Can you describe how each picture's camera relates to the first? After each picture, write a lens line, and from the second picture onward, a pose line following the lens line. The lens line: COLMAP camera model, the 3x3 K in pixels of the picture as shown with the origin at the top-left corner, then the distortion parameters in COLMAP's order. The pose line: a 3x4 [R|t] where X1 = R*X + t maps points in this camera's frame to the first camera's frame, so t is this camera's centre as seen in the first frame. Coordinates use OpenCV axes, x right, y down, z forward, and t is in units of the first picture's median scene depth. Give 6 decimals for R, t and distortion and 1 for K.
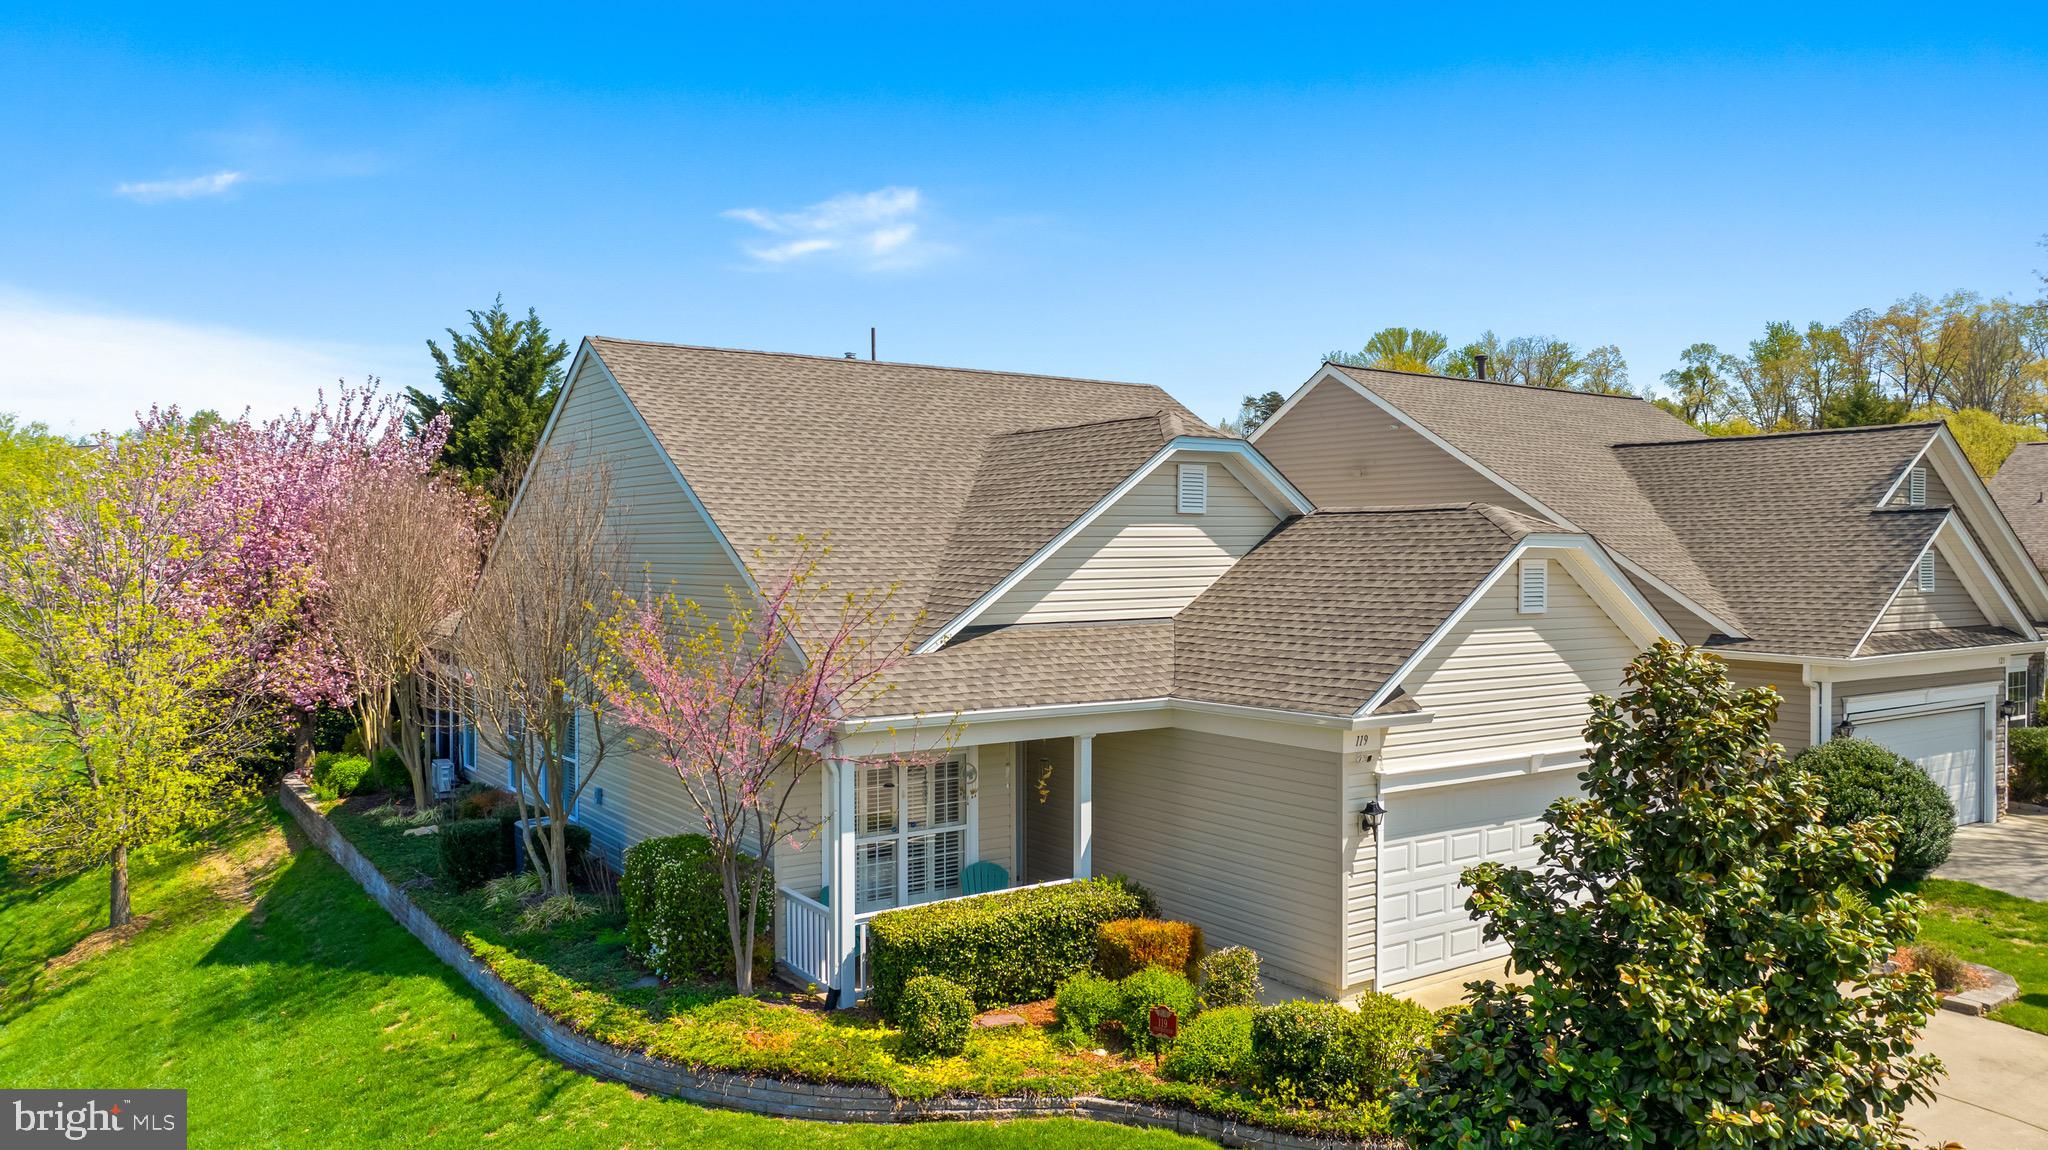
lens RADIAL K [[1428.7, 0, 1029.0], [0, 1428.7, 573.4], [0, 0, 1]] dist [-0.040230, 0.039699]
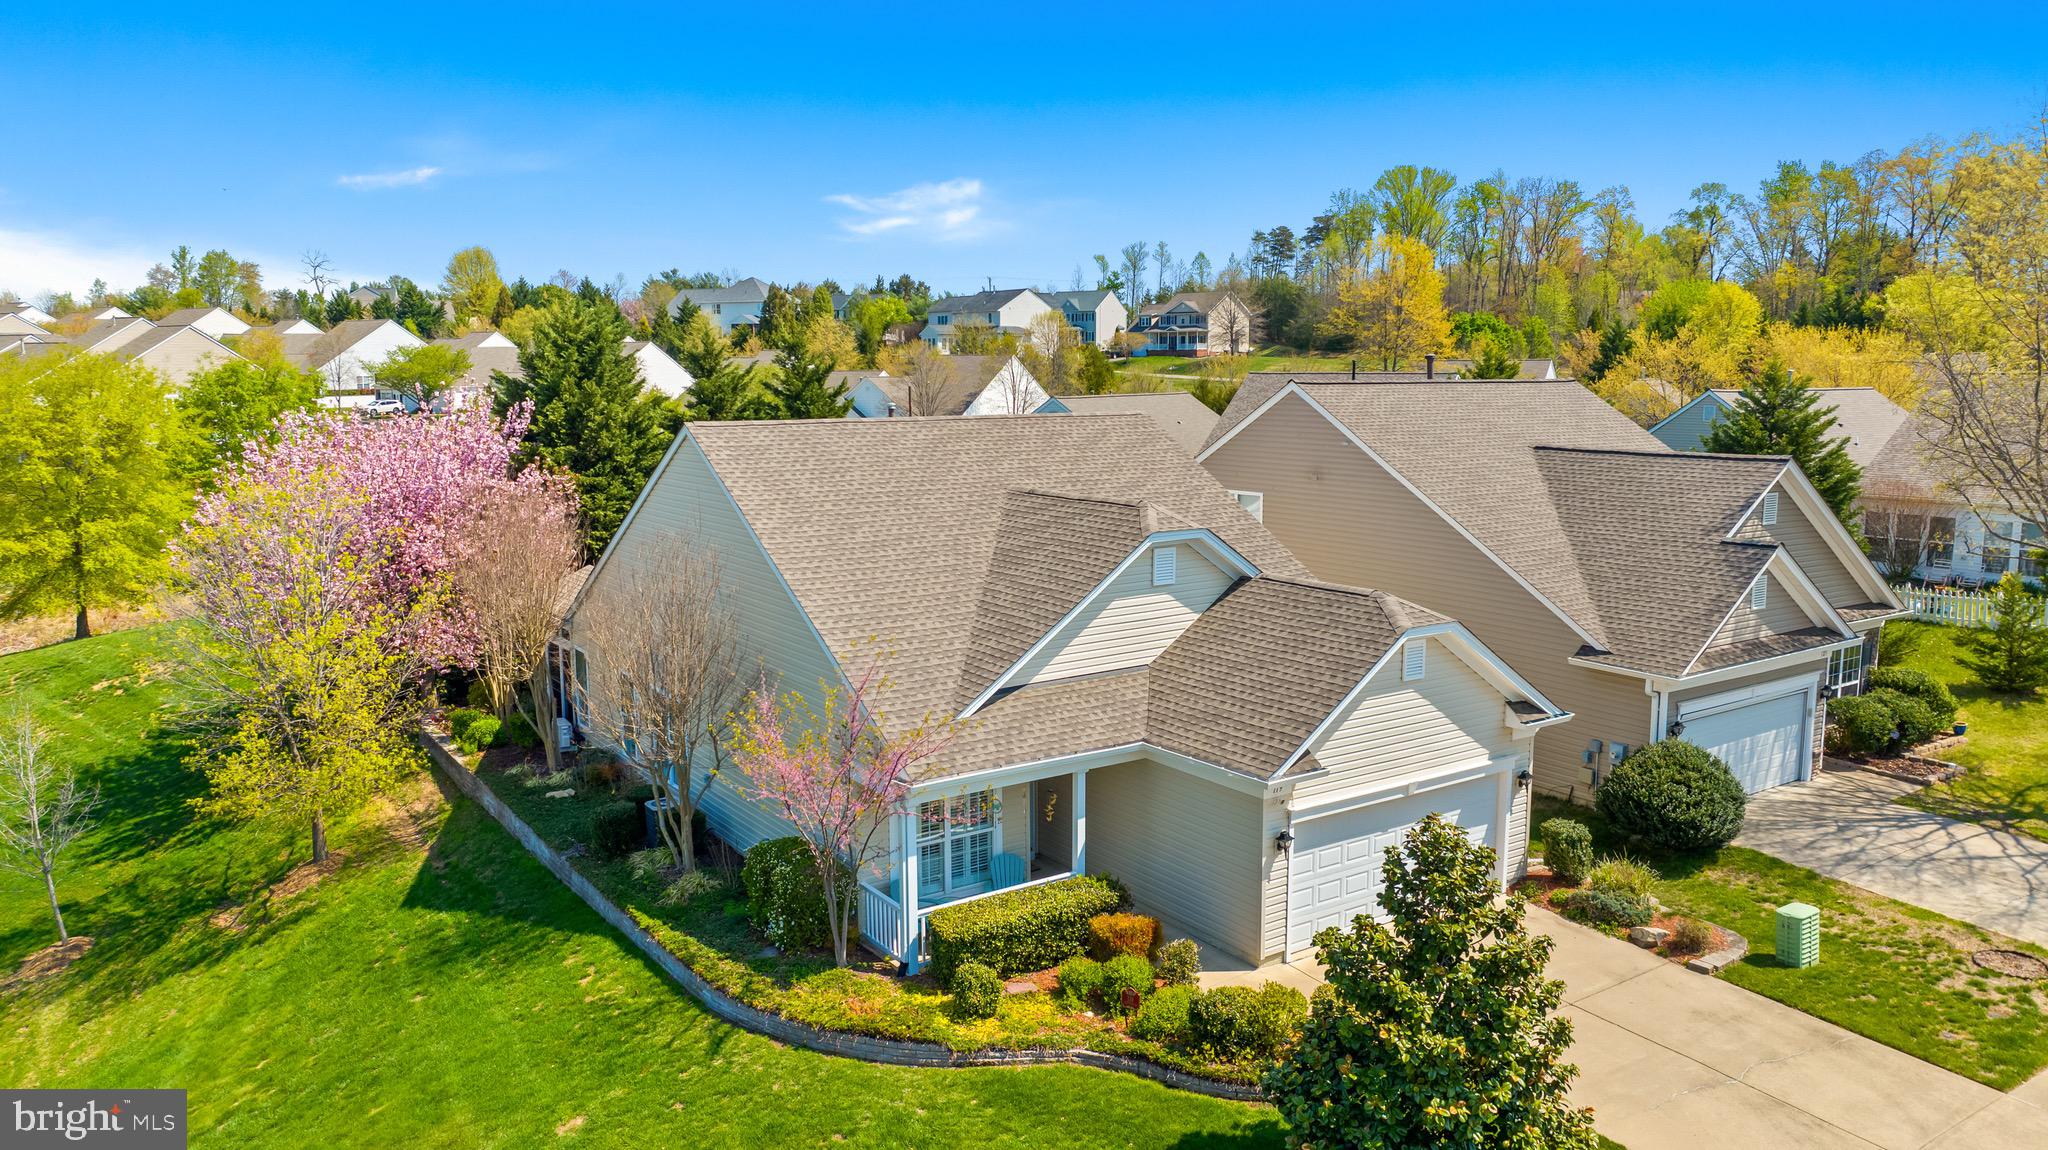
lens RADIAL K [[1428.7, 0, 1030.7], [0, 1428.7, 576.6], [0, 0, 1]] dist [-0.040230, 0.039699]
pose [[0.999979, -0.003223, -0.005587, -0.000302], [0.003928, 0.991358, 0.131126, -0.231646], [0.005116, -0.131145, 0.991350, -0.304448]]
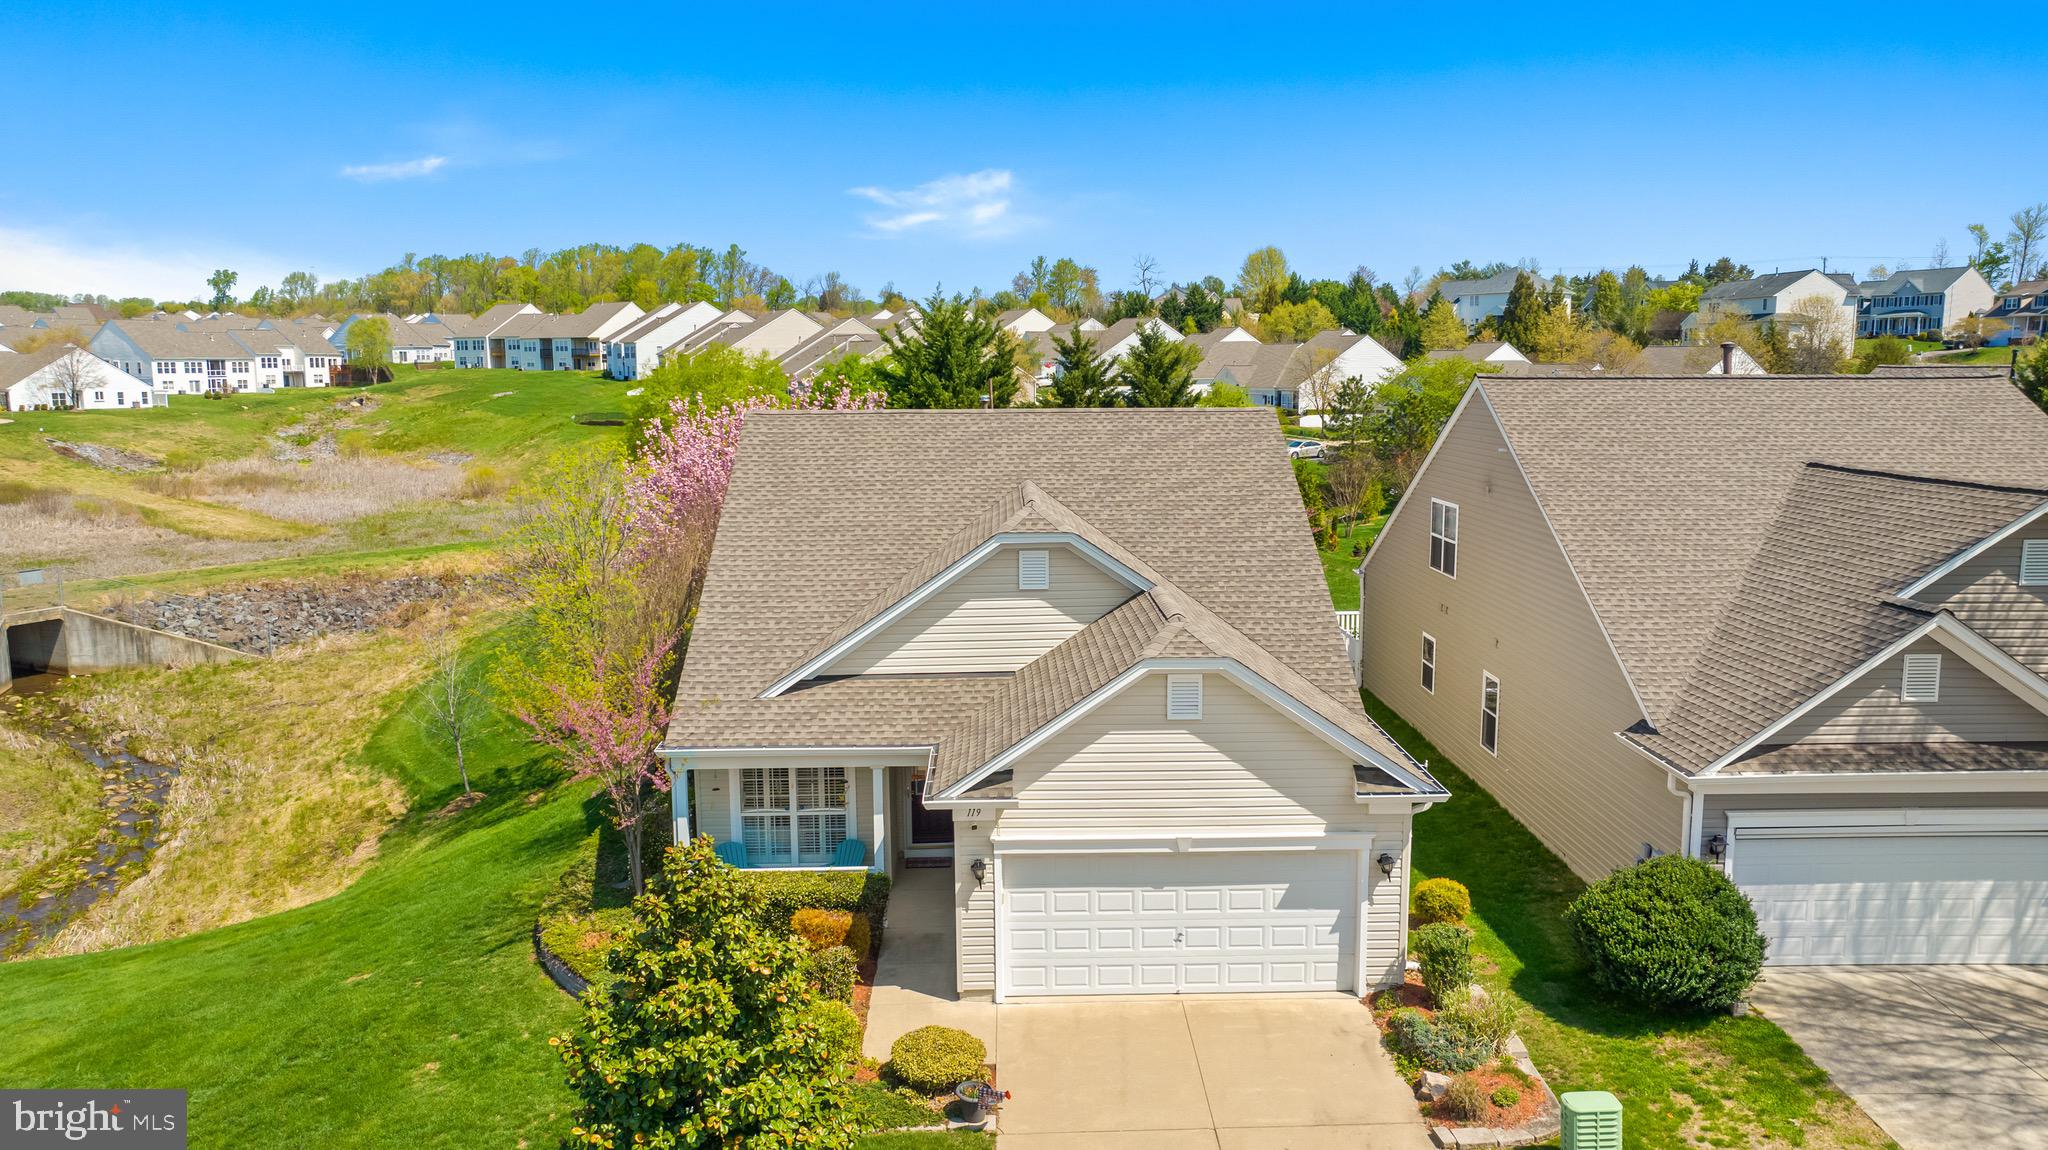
lens RADIAL K [[1428.7, 0, 1037.0], [0, 1428.7, 577.1], [0, 0, 1]] dist [-0.040230, 0.039699]
pose [[0.836135, 0.074893, -0.543387, 0.824109], [-0.000768, 0.990794, 0.135375, -0.229898], [0.548523, -0.112774, 0.828495, -0.017582]]
